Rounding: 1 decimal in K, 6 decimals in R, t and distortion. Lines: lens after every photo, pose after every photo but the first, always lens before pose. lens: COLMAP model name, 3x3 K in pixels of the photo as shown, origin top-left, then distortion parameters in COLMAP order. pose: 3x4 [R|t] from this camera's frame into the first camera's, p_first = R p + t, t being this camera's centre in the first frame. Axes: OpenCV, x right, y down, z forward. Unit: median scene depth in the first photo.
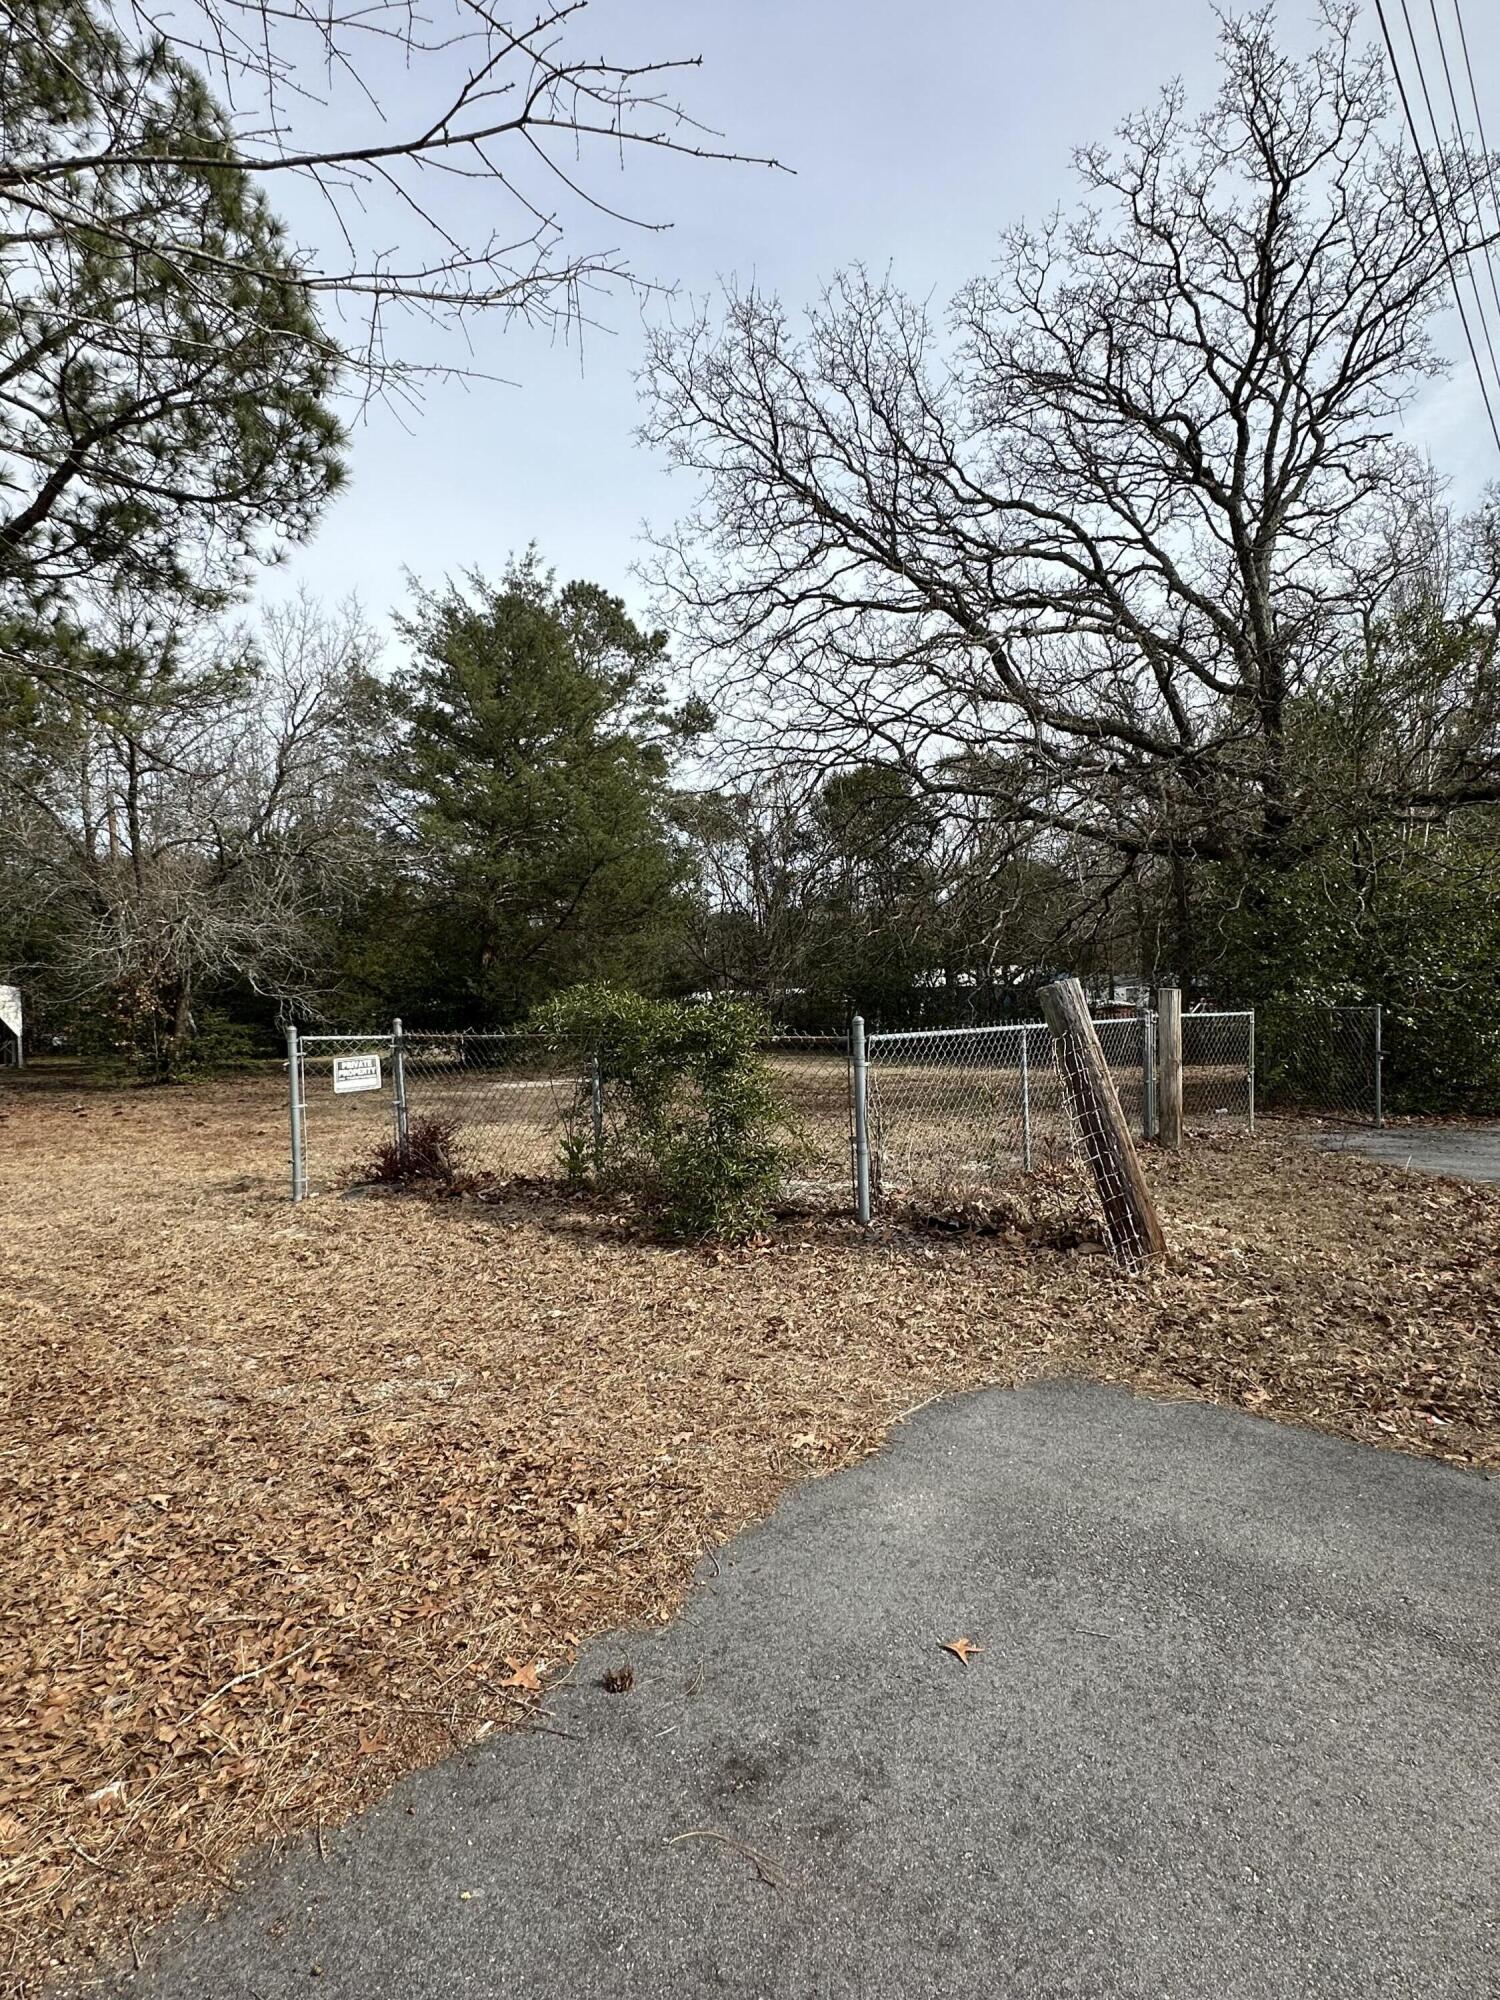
lens RADIAL K [[1037.9, 0, 750.0], [0, 1037.9, 1000.0], [0, 0, 1]] dist [-0.002151, -0.000279]
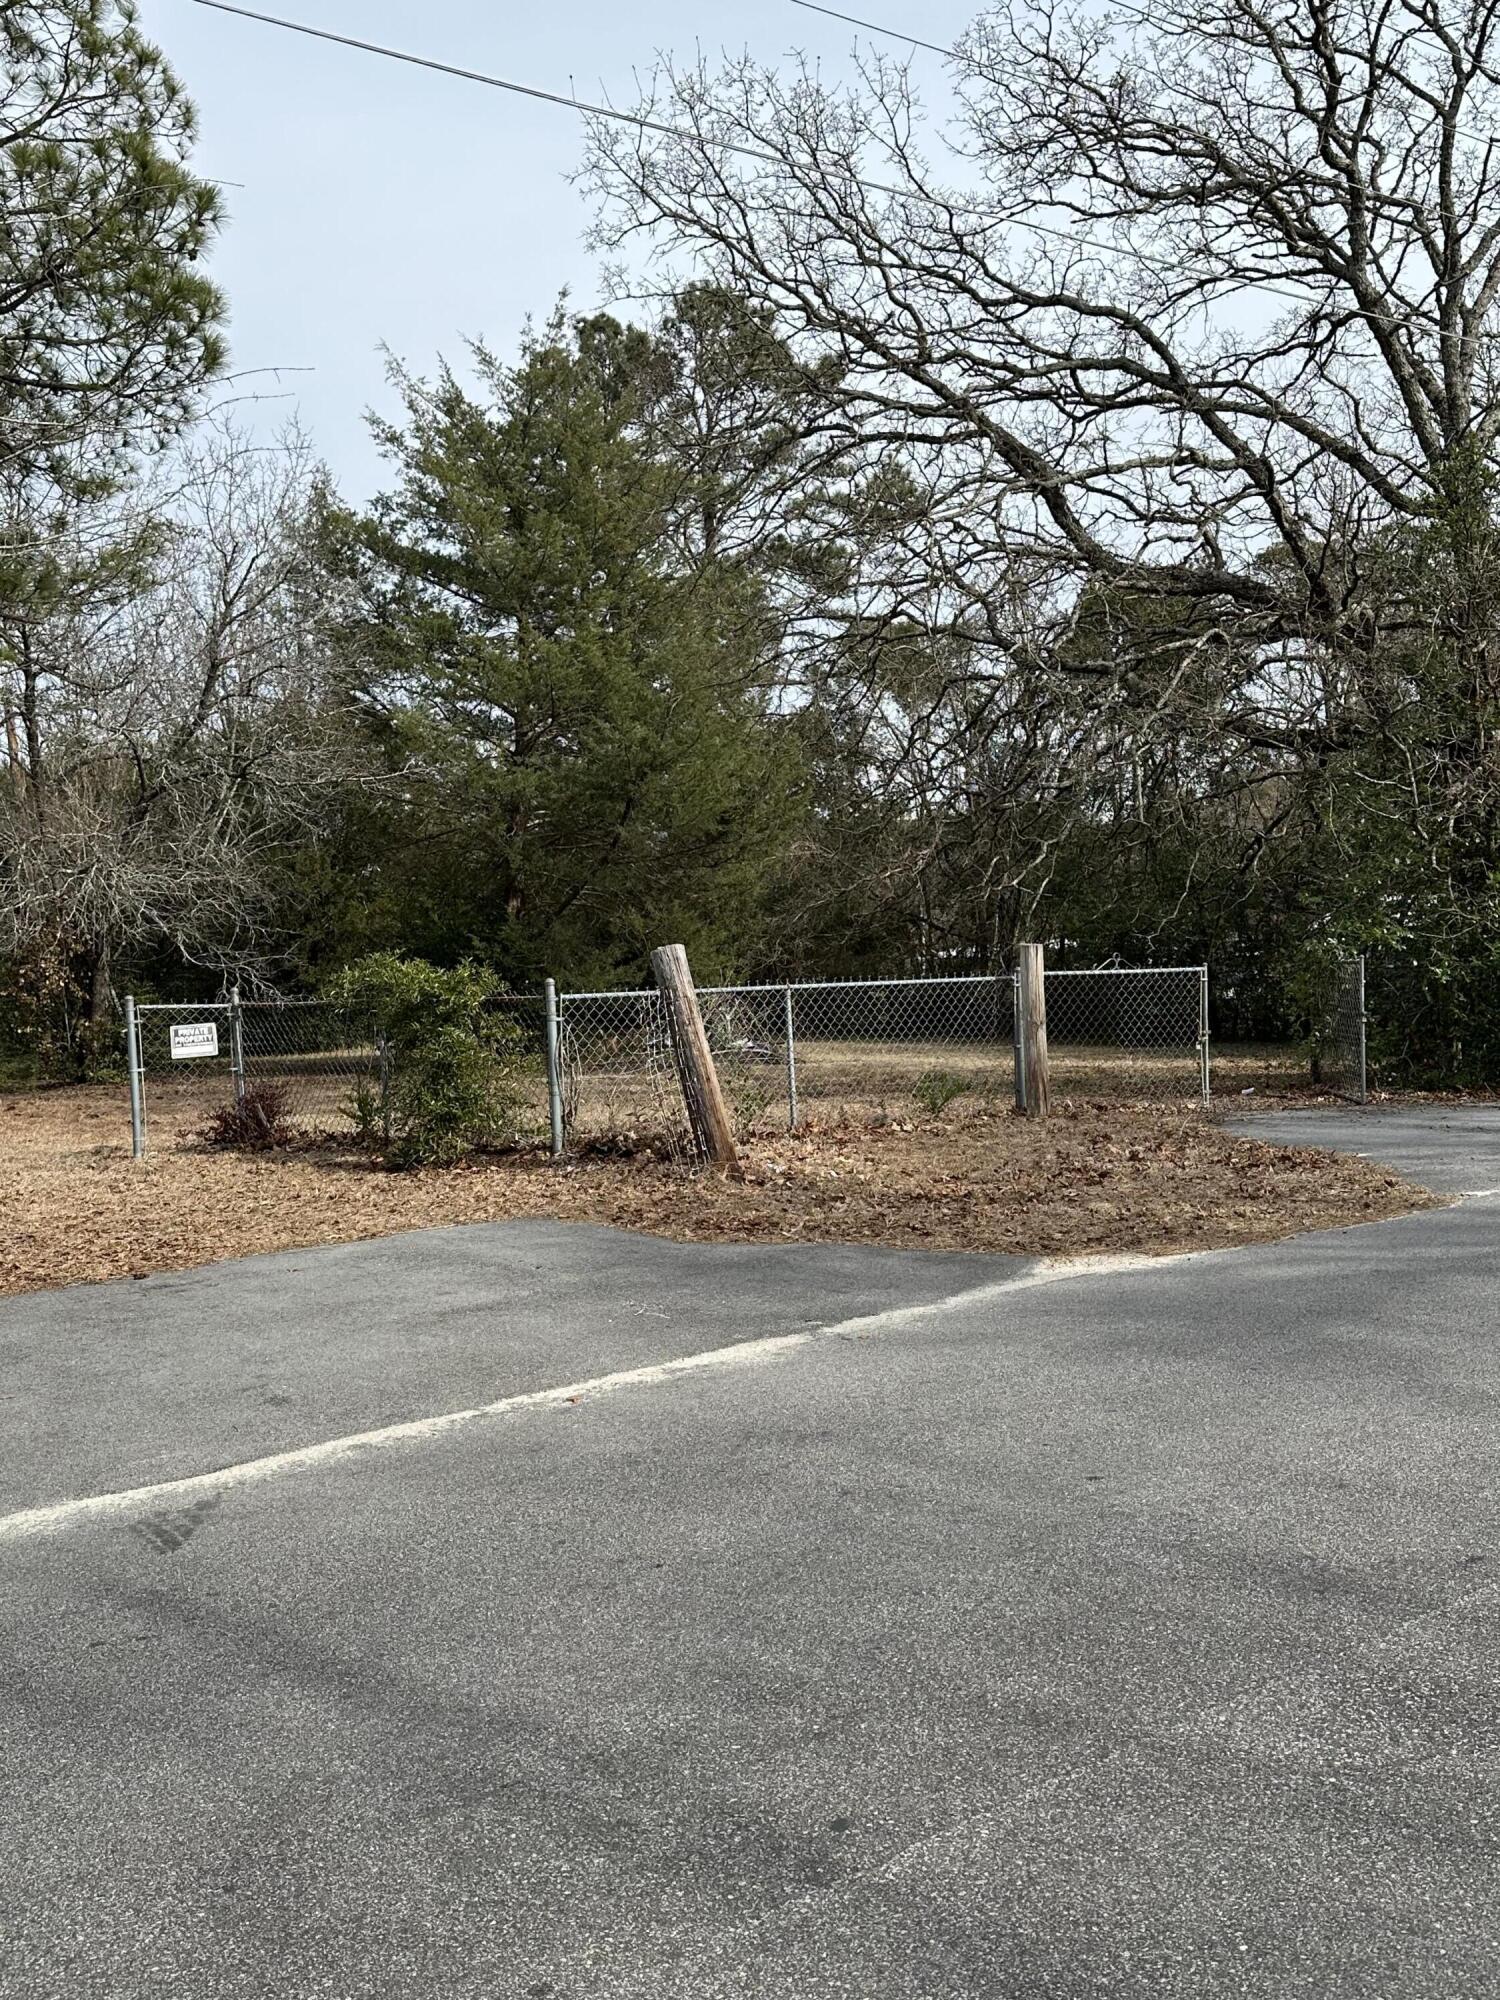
lens RADIAL K [[1891.5, 0, 750.0], [0, 1891.5, 1000.0], [0, 0, 1]] dist [0.161246, -0.290549]
pose [[0.979367, -0.012228, -0.201721, 0.230153], [0.016564, 0.999666, 0.019818, 0.000495], [0.201411, -0.022751, 0.979243, -0.318014]]
